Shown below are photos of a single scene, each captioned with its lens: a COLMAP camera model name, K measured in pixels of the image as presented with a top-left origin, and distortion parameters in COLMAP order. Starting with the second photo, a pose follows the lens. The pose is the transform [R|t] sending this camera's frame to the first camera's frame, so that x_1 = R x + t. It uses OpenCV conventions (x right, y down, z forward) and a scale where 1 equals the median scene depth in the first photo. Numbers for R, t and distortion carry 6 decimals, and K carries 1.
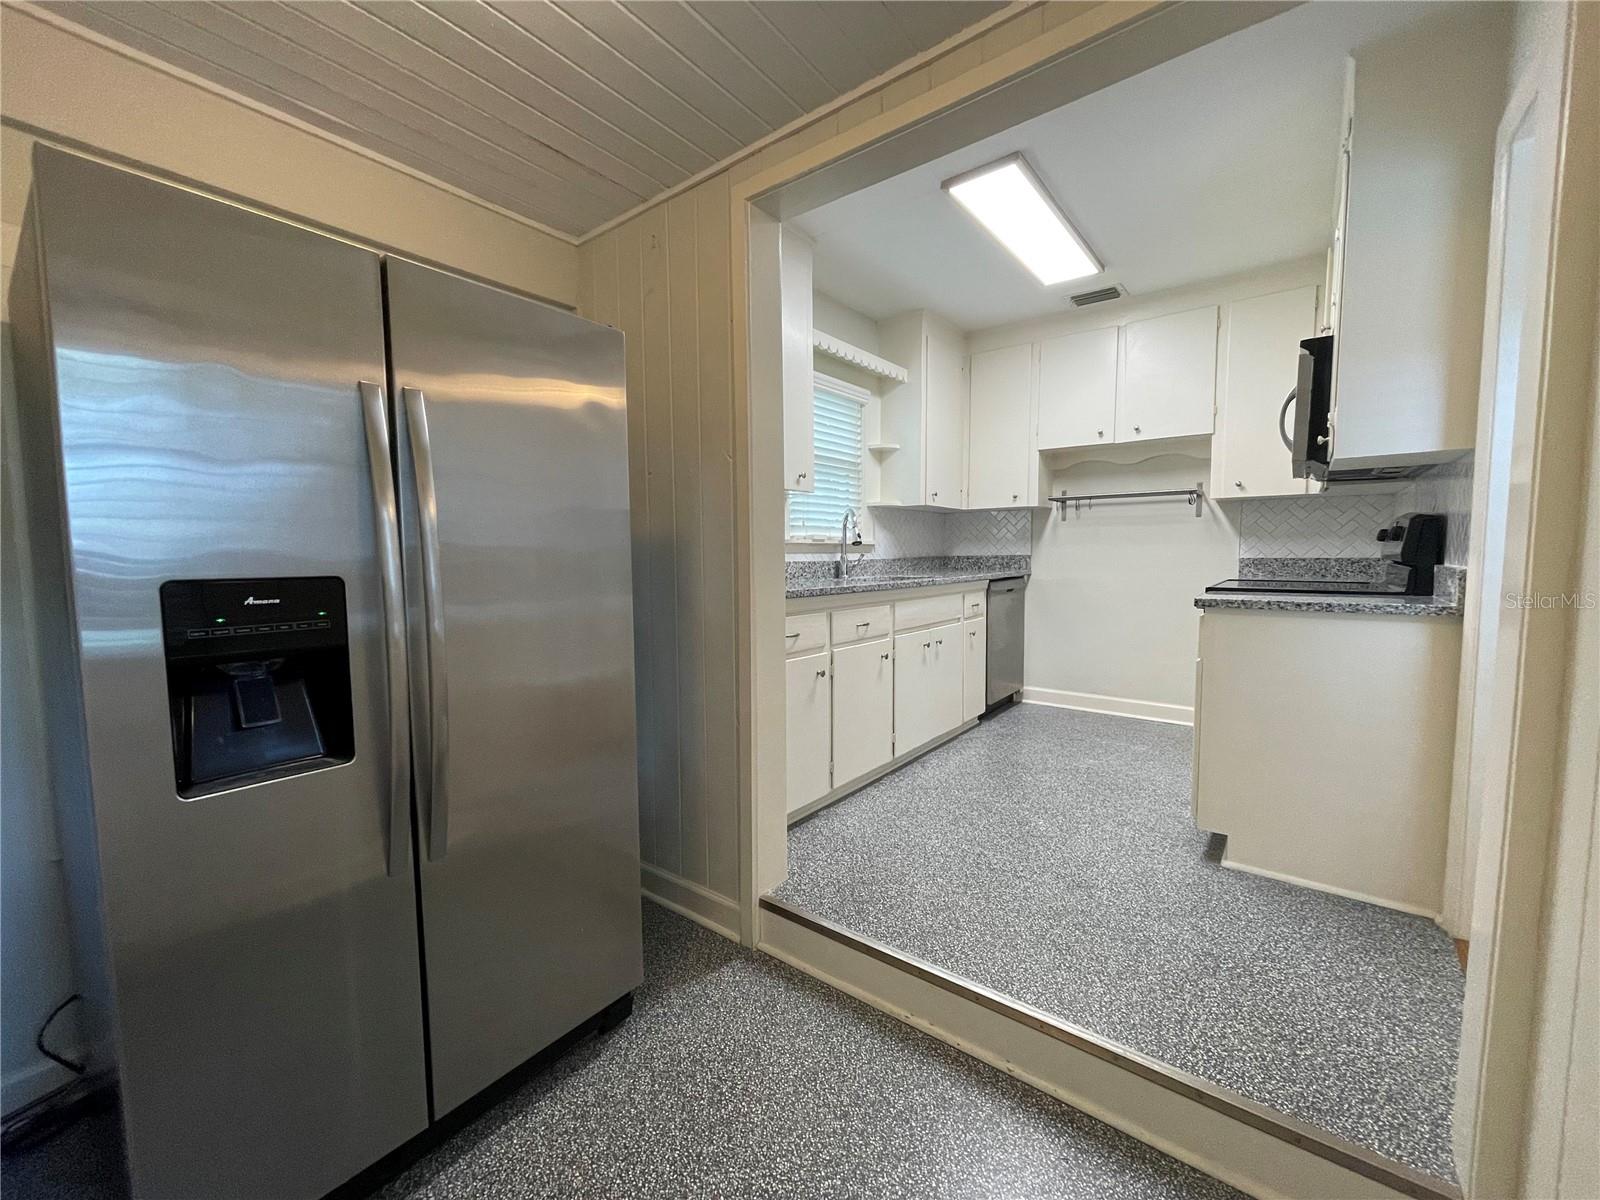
lens RADIAL K [[650.1, 0, 797.3], [0, 650.1, 607.4], [0, 0, 1]] dist [0.000954, 0.001013]
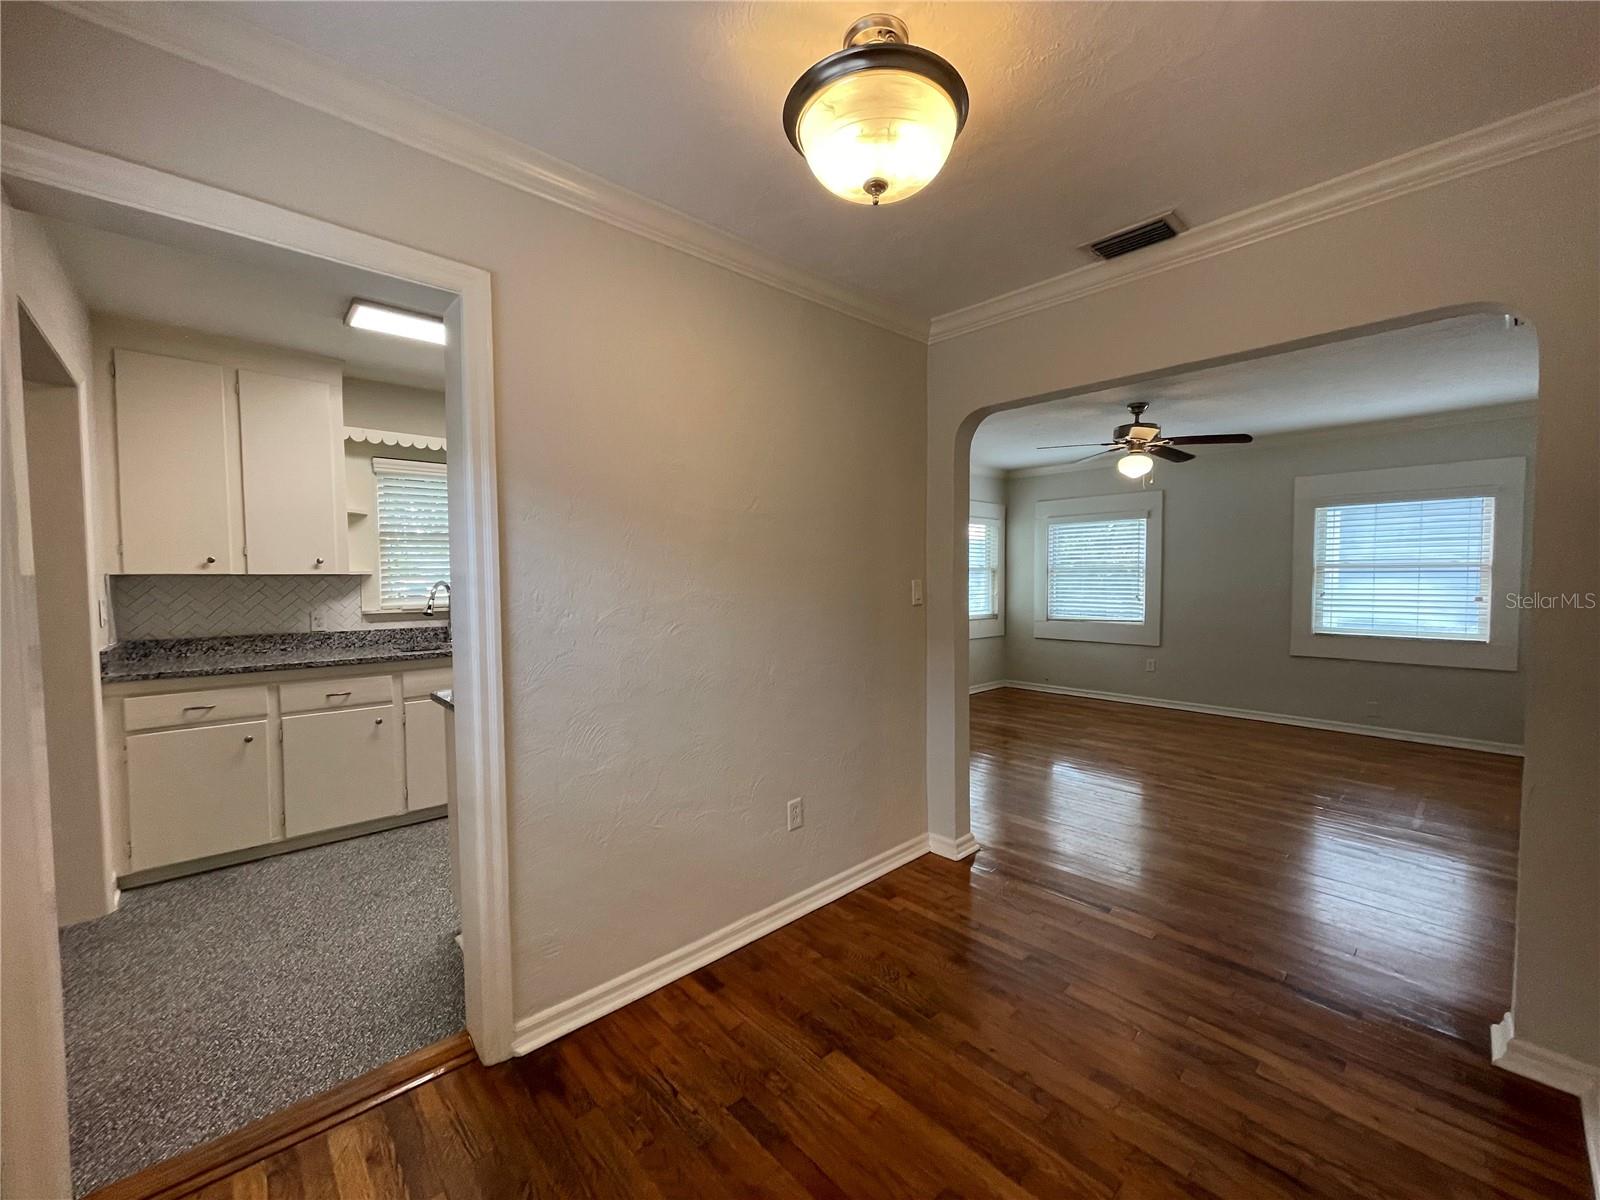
lens RADIAL K [[650.1, 0, 799.3], [0, 650.1, 605.8], [0, 0, 1]] dist [0.000954, 0.001013]
pose [[0.985041, 0.012556, -0.171861, 0.906643], [-0.018256, 0.999333, -0.031630, -0.088818], [0.171350, 0.034294, 0.984613, 0.004419]]
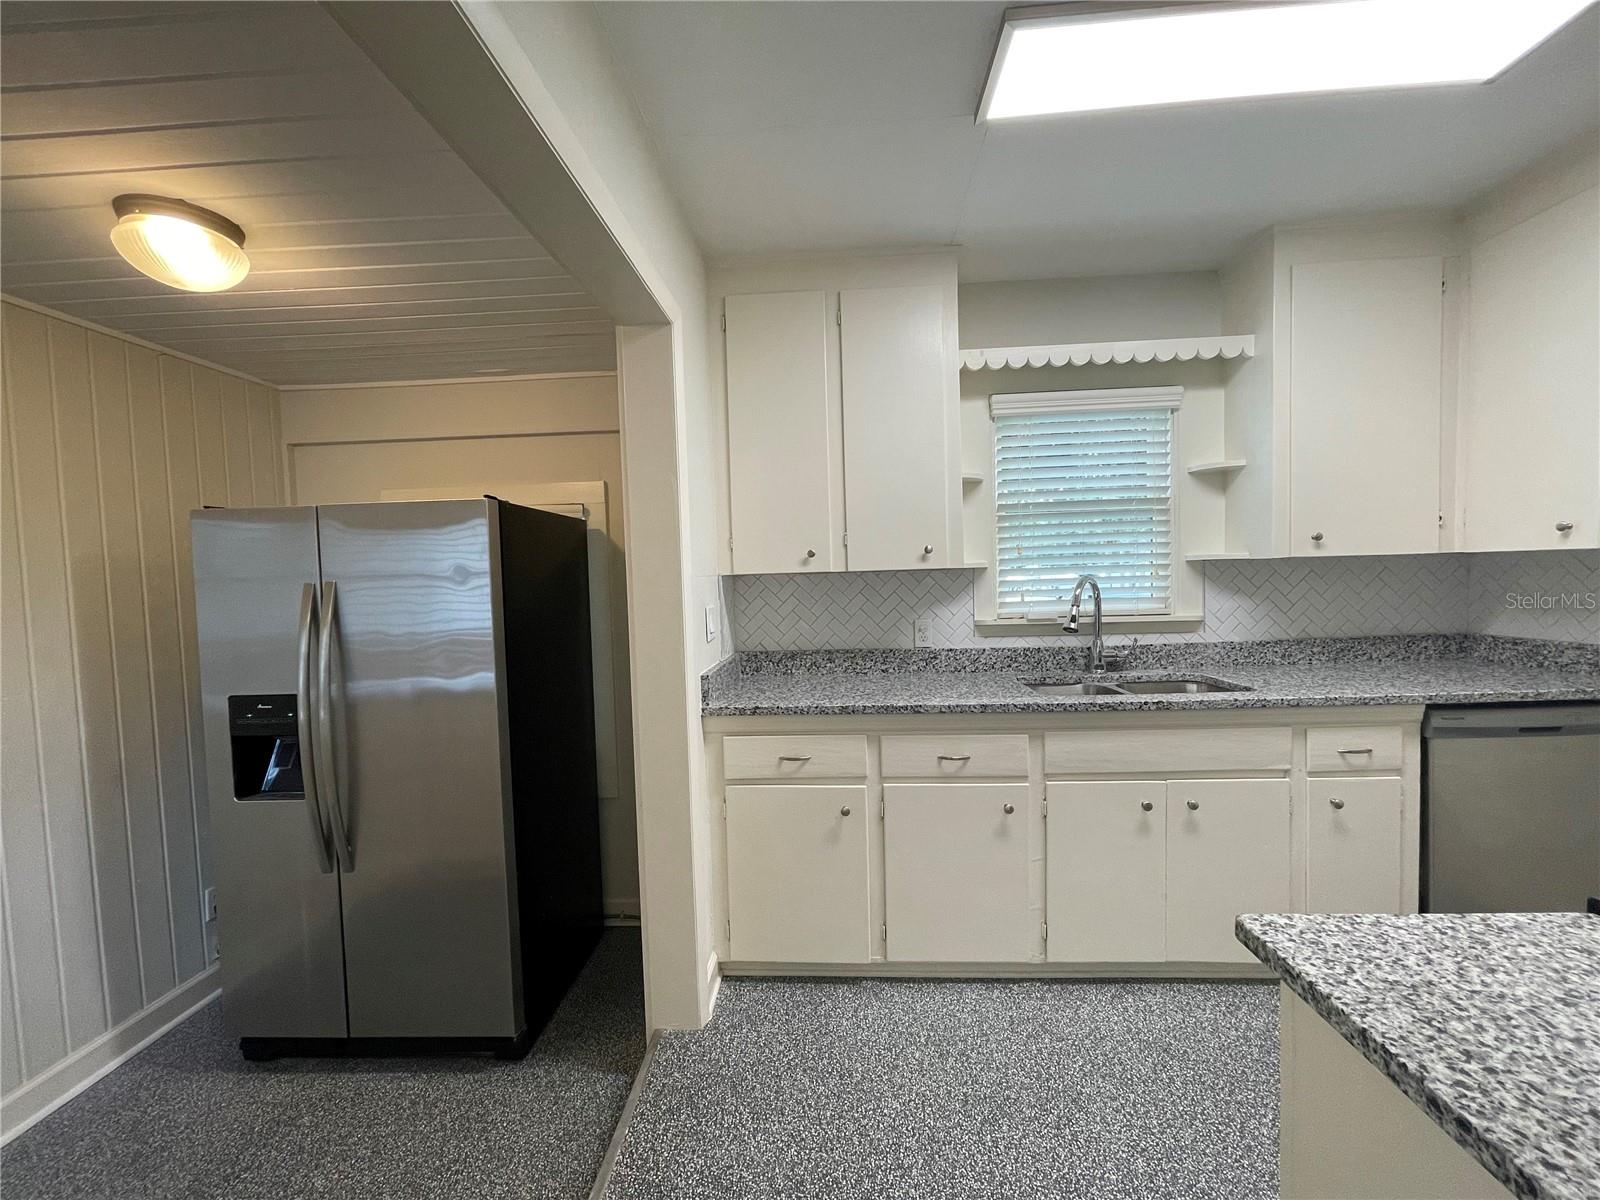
lens RADIAL K [[650.1, 0, 798.2], [0, 650.1, 608.6], [0, 0, 1]] dist [0.000954, 0.001013]
pose [[0.566200, 0.037596, -0.823410, 0.493246], [-0.040932, 0.999009, 0.017468, -0.120713], [0.823251, 0.023814, 0.567178, 0.363414]]
